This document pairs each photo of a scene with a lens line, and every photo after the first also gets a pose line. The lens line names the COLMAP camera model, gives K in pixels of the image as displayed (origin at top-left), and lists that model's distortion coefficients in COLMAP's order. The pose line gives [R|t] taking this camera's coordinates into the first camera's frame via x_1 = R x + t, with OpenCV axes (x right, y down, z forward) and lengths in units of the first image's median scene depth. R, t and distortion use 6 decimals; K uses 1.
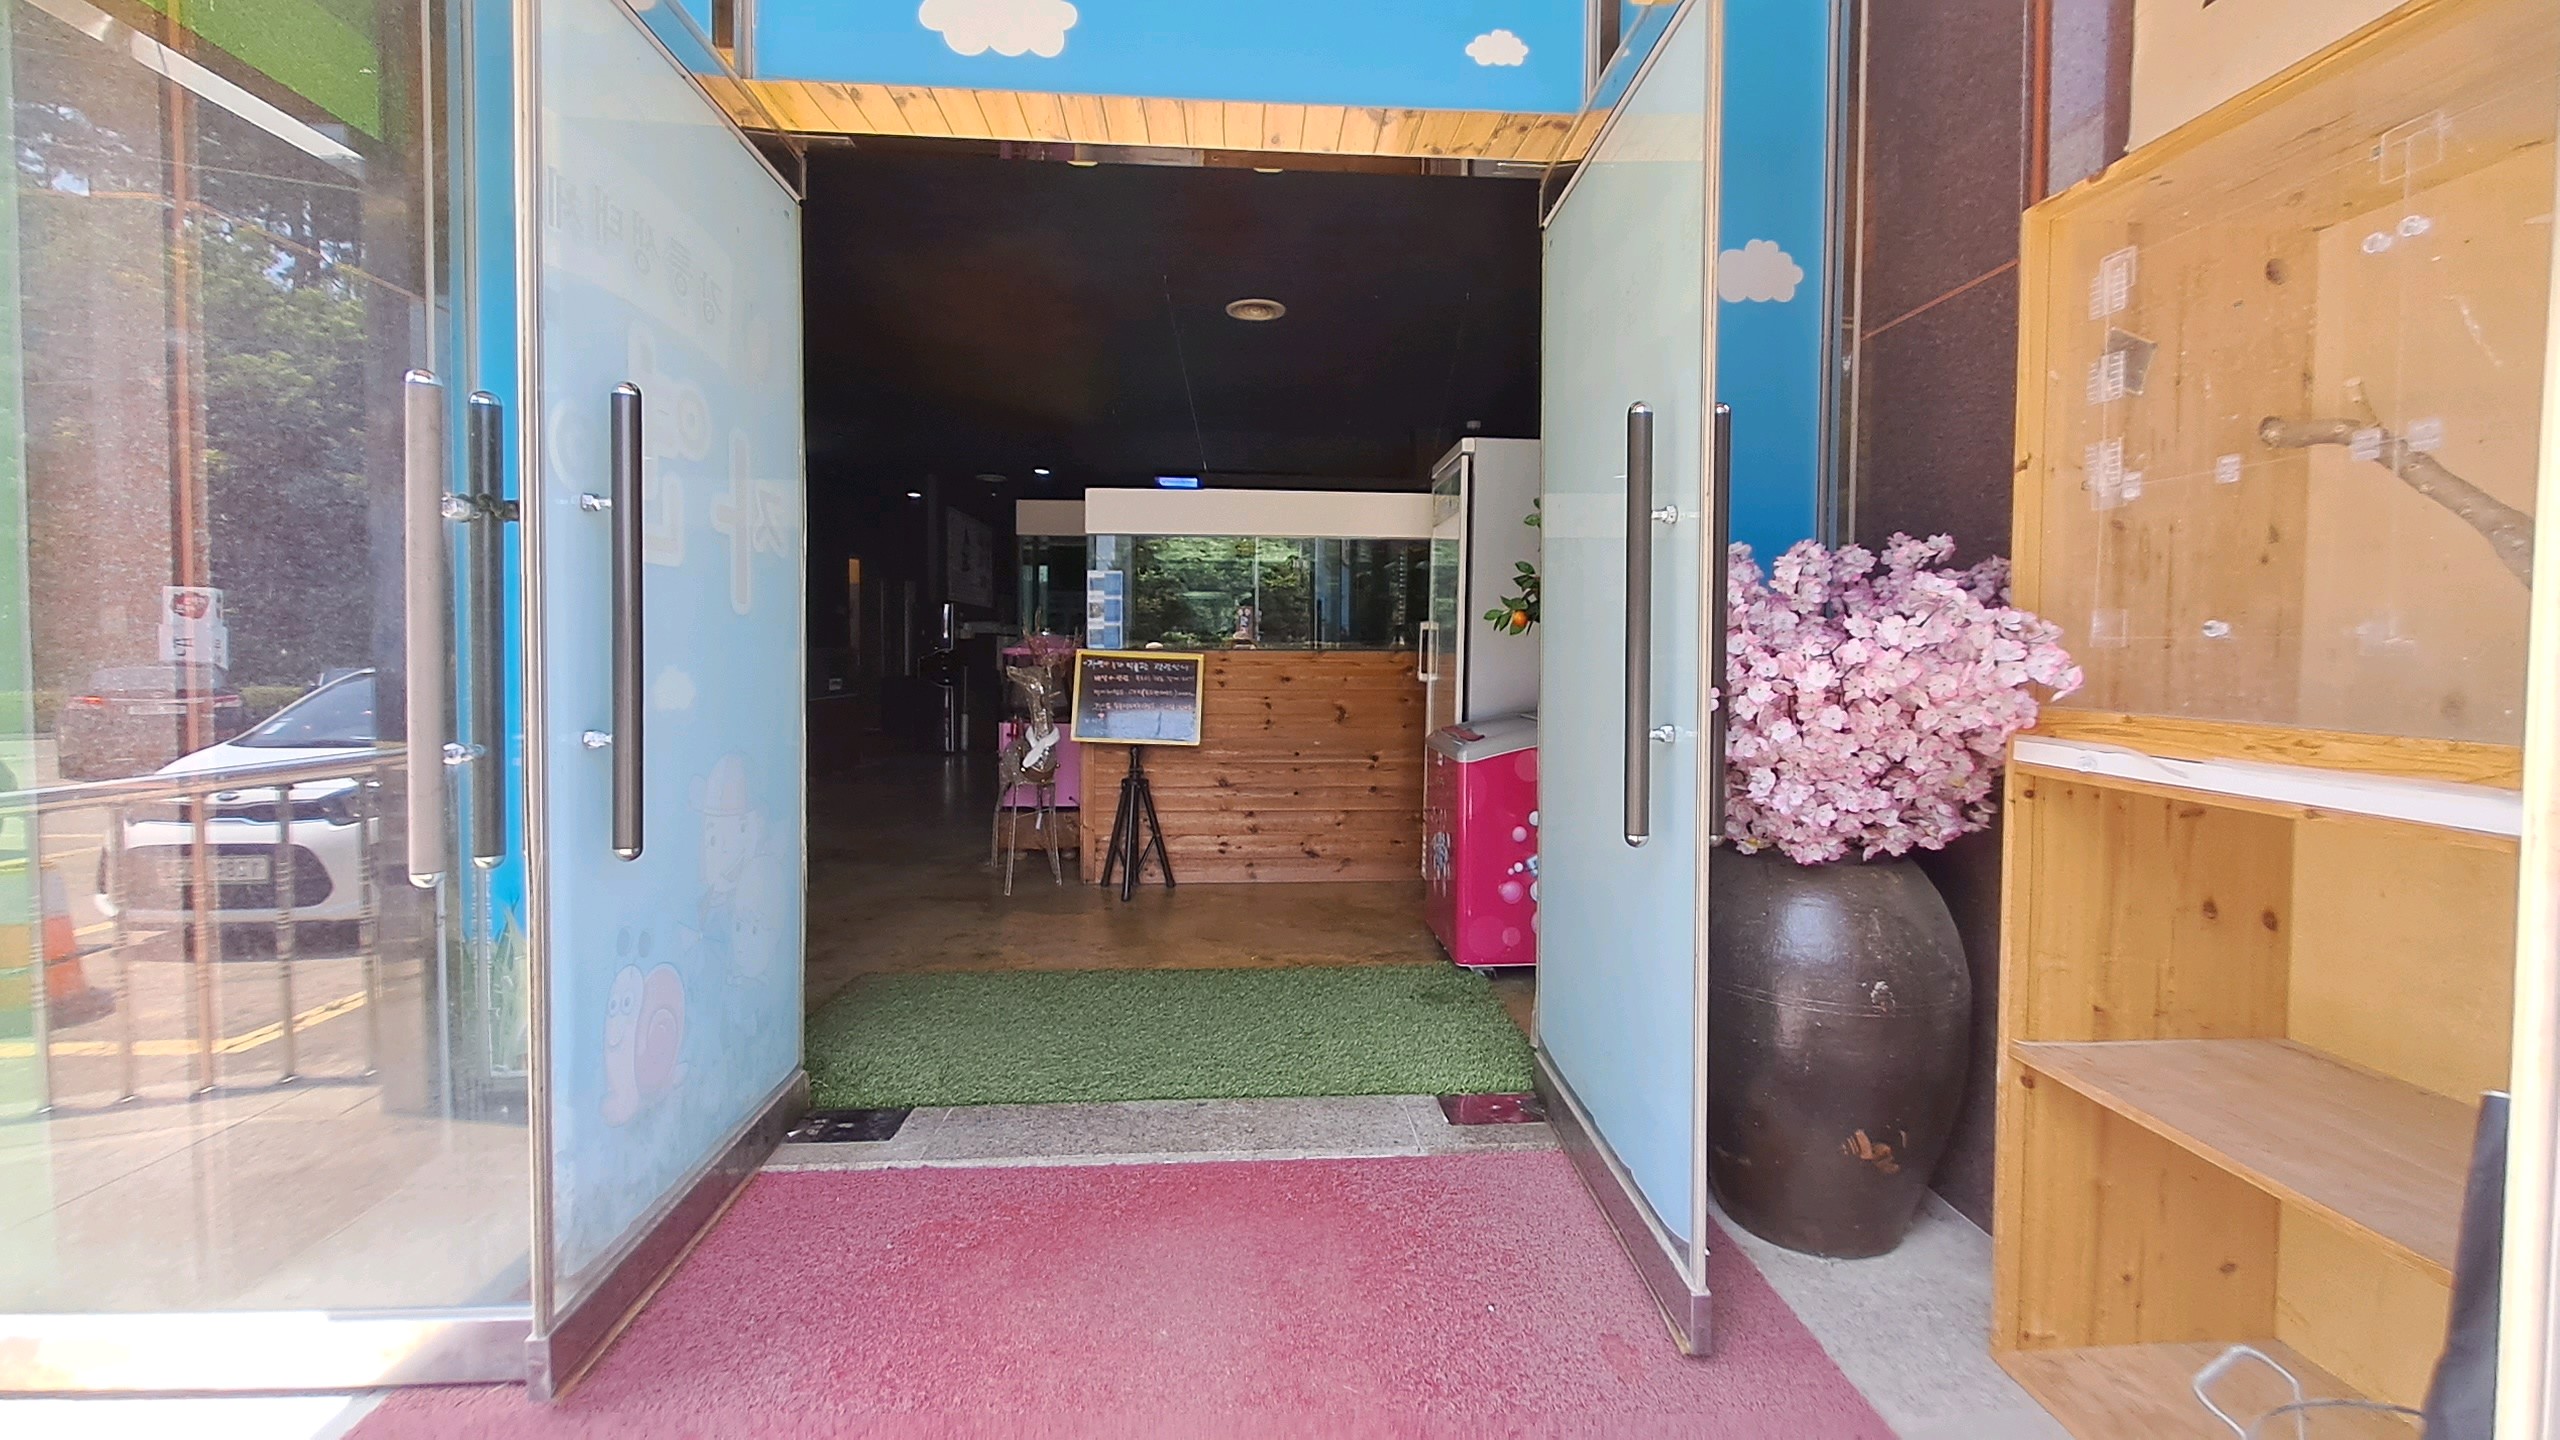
lens RADIAL K [[1031.0, 0, 1304.4], [0, 1031.0, 698.2], [0, 0, 1]] dist [0.000087, -0.002104]
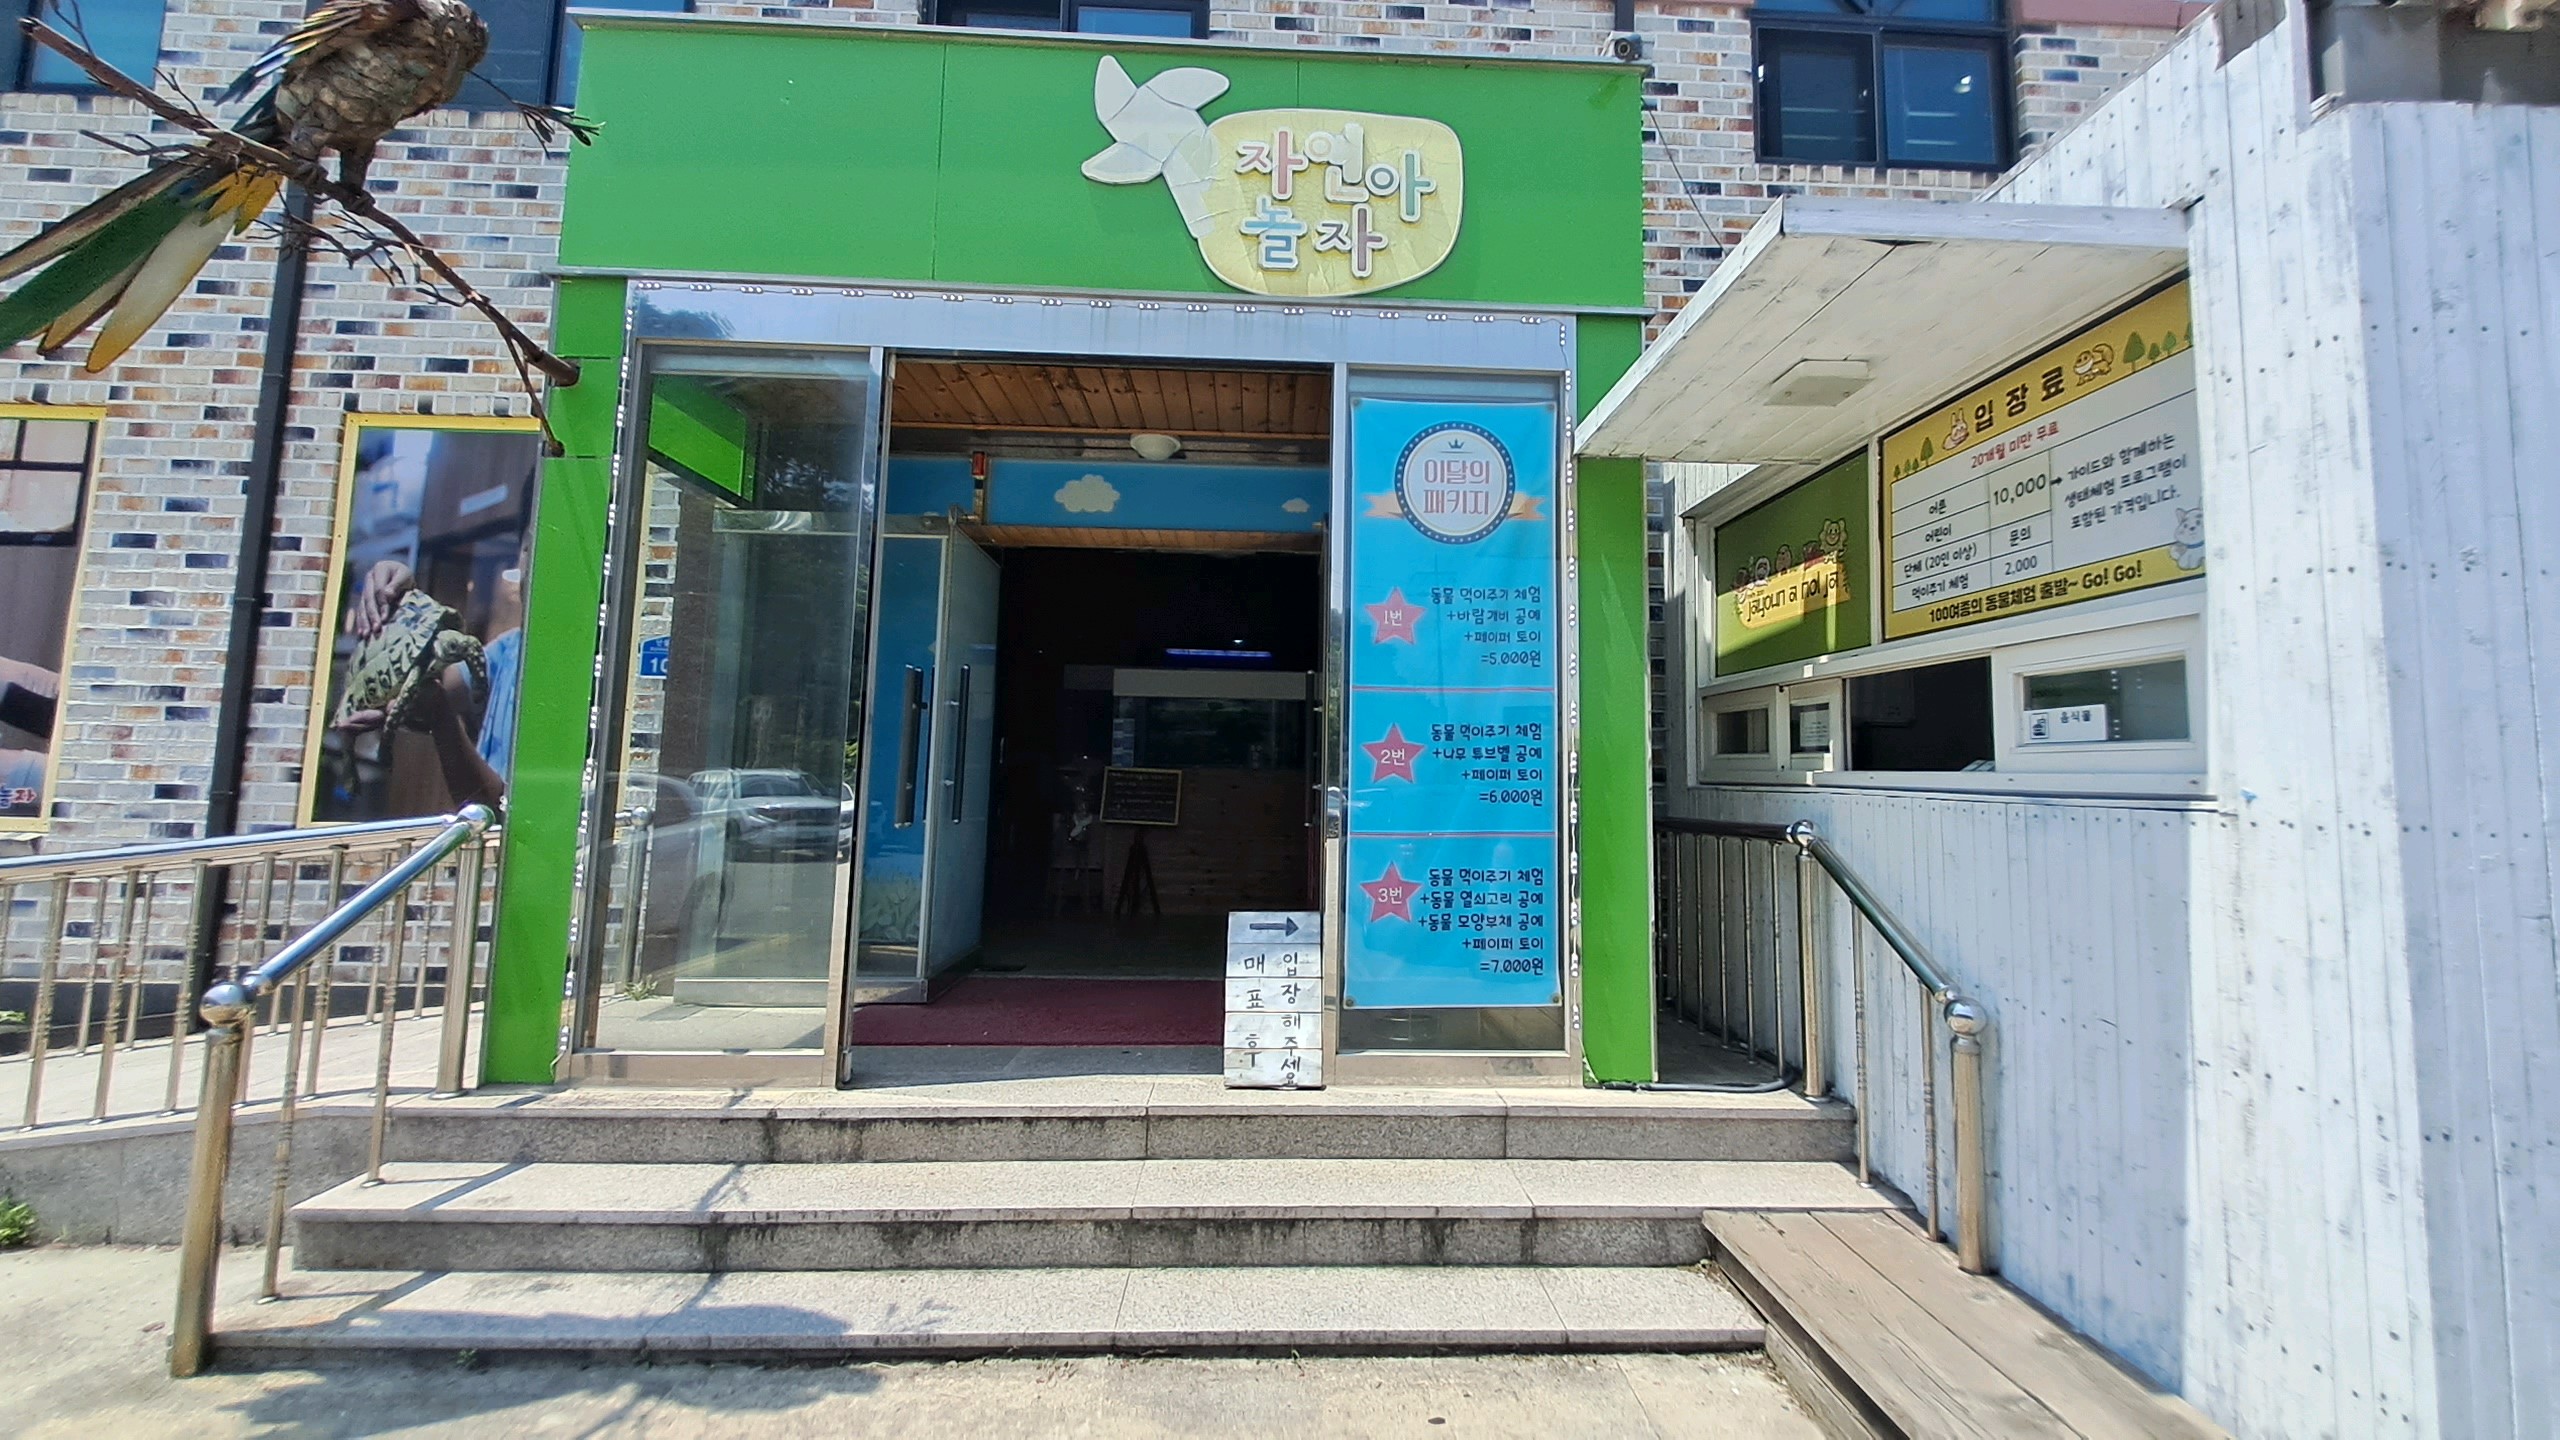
lens RADIAL K [[1031.0, 0, 1298.7], [0, 1031.0, 677.7], [0, 0, 1]] dist [0.000087, -0.002104]
pose [[0.999453, 0.008158, -0.032055, 0.133839], [-0.012882, 0.988591, -0.150072, 0.053532], [0.030465, 0.150403, 0.988155, -0.612531]]
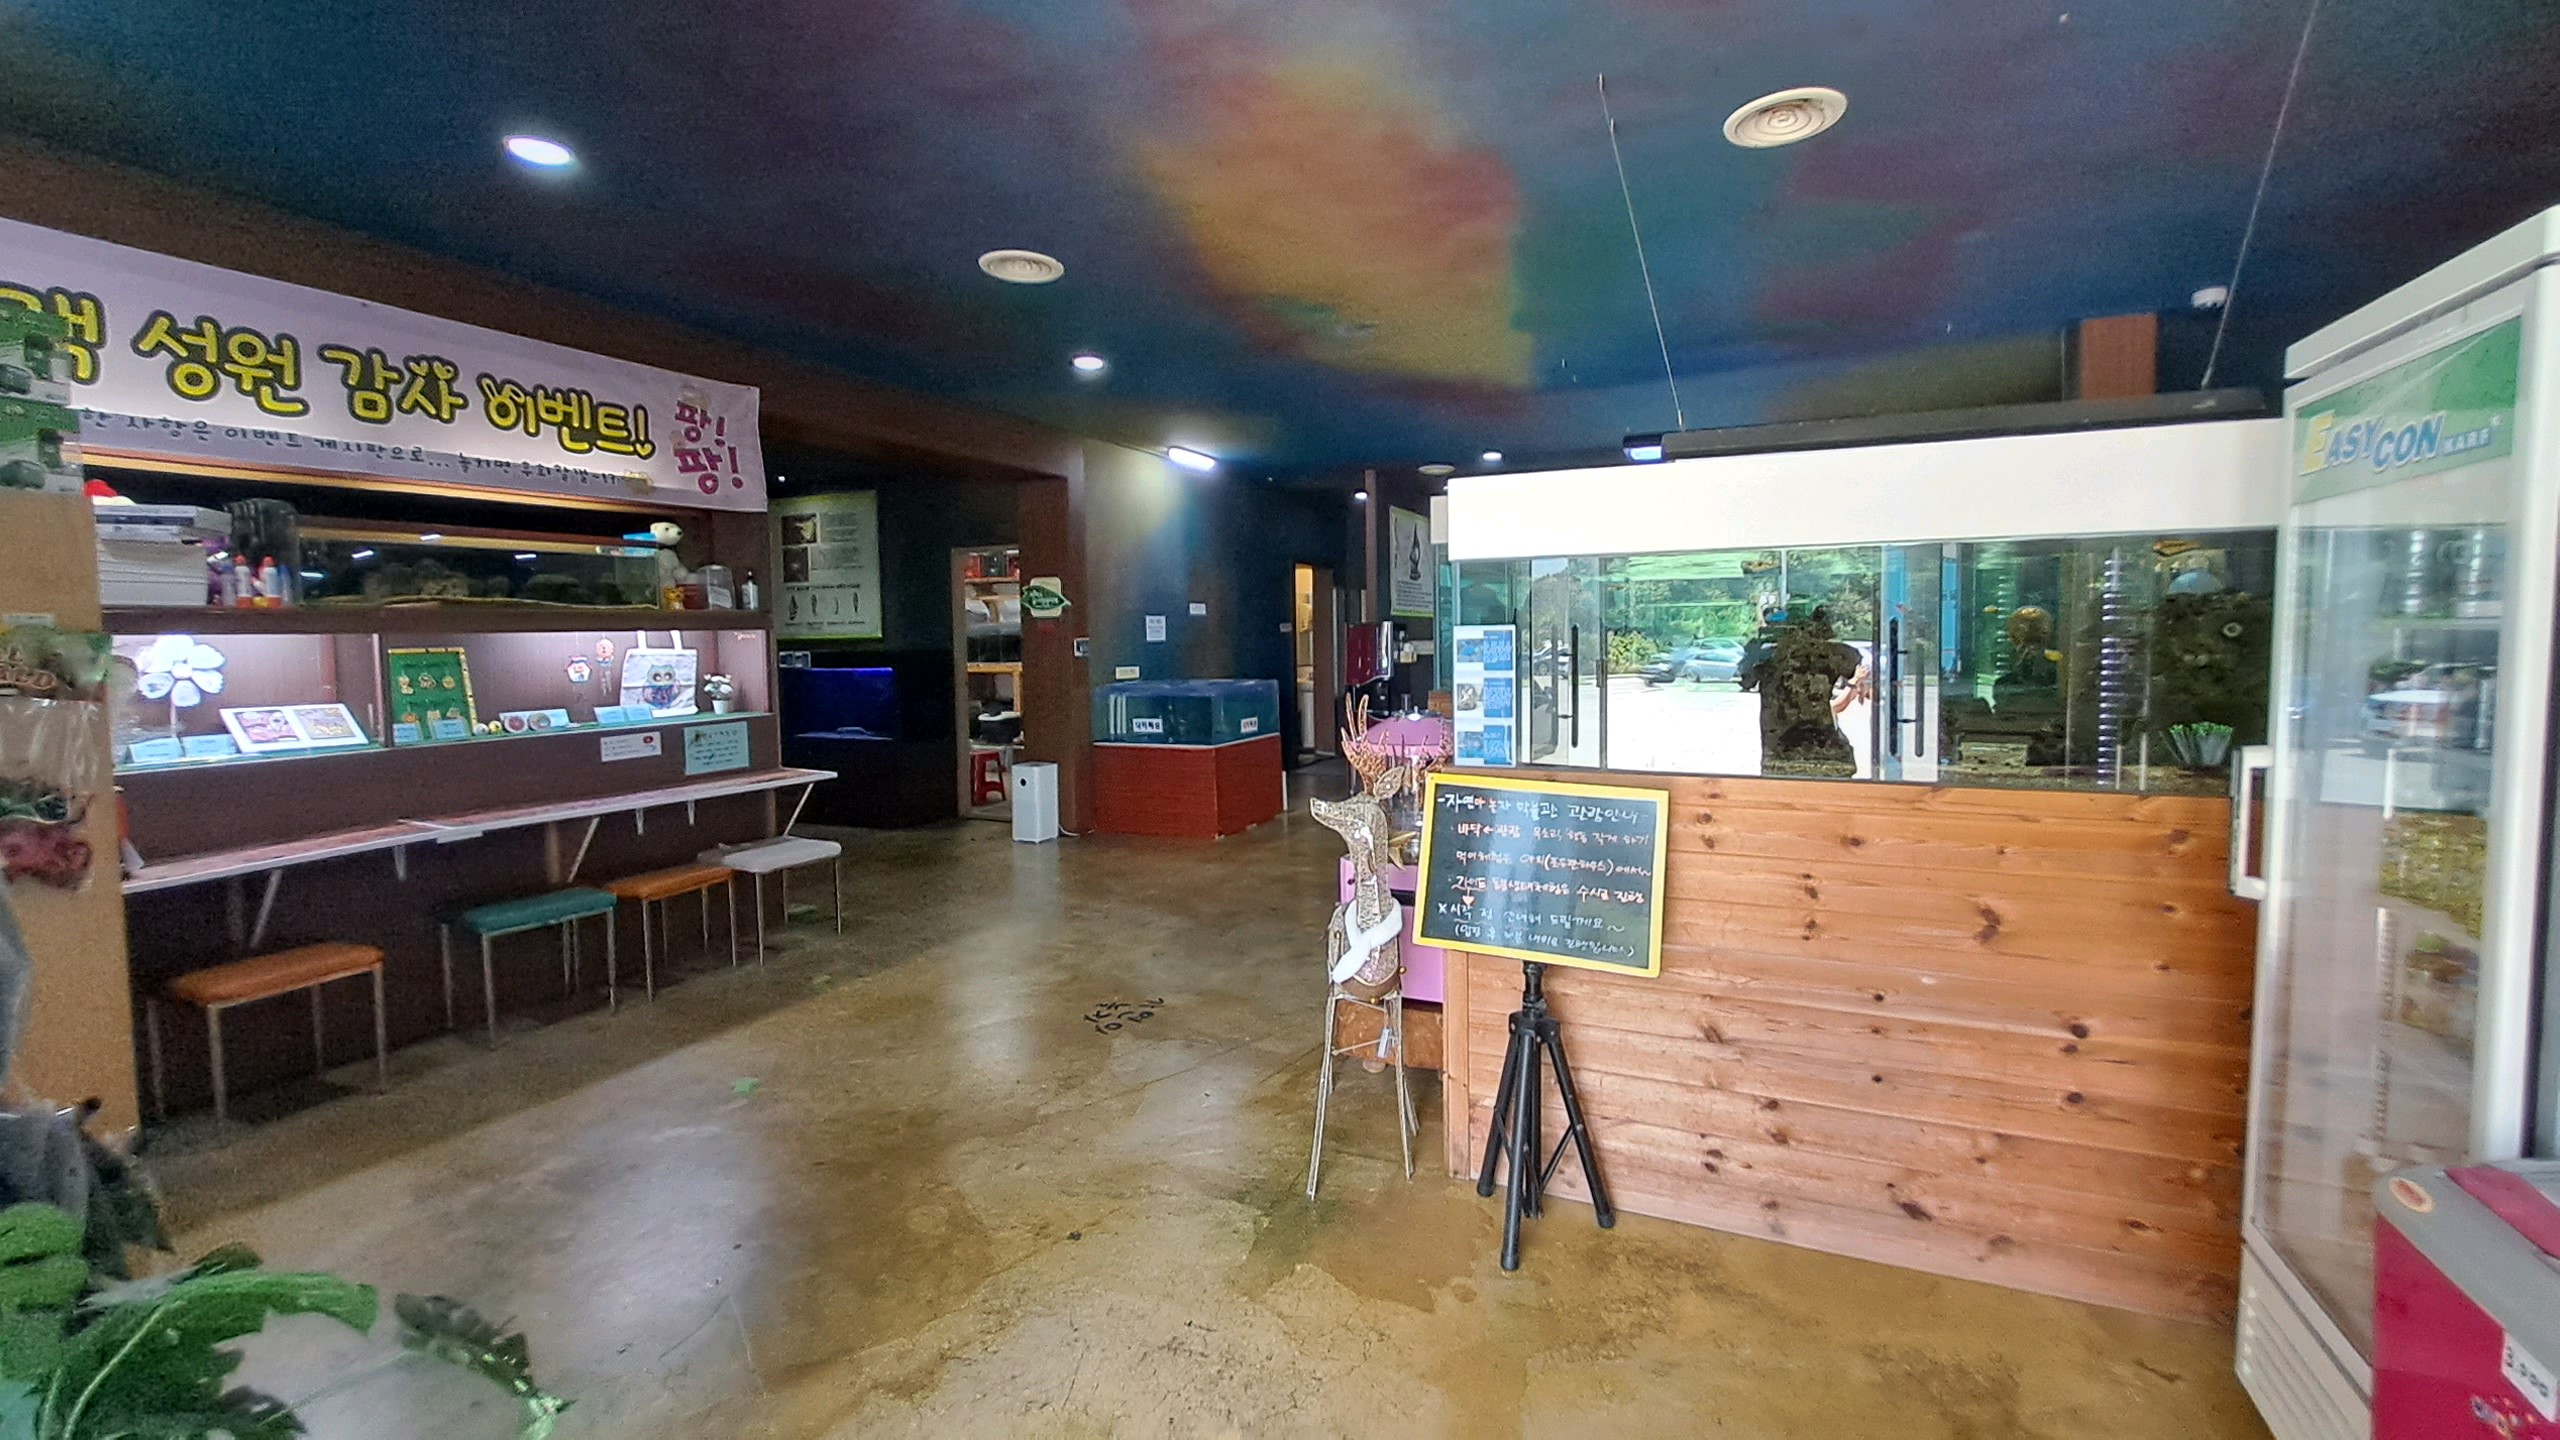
lens RADIAL K [[1031.0, 0, 1288.6], [0, 1031.0, 669.3], [0, 0, 1]] dist [0.000087, -0.002104]
pose [[0.876862, -0.002689, -0.480734, -0.016990], [-0.001210, 0.999969, -0.007799, -0.094995], [0.480740, 0.007420, 0.876832, 0.452701]]
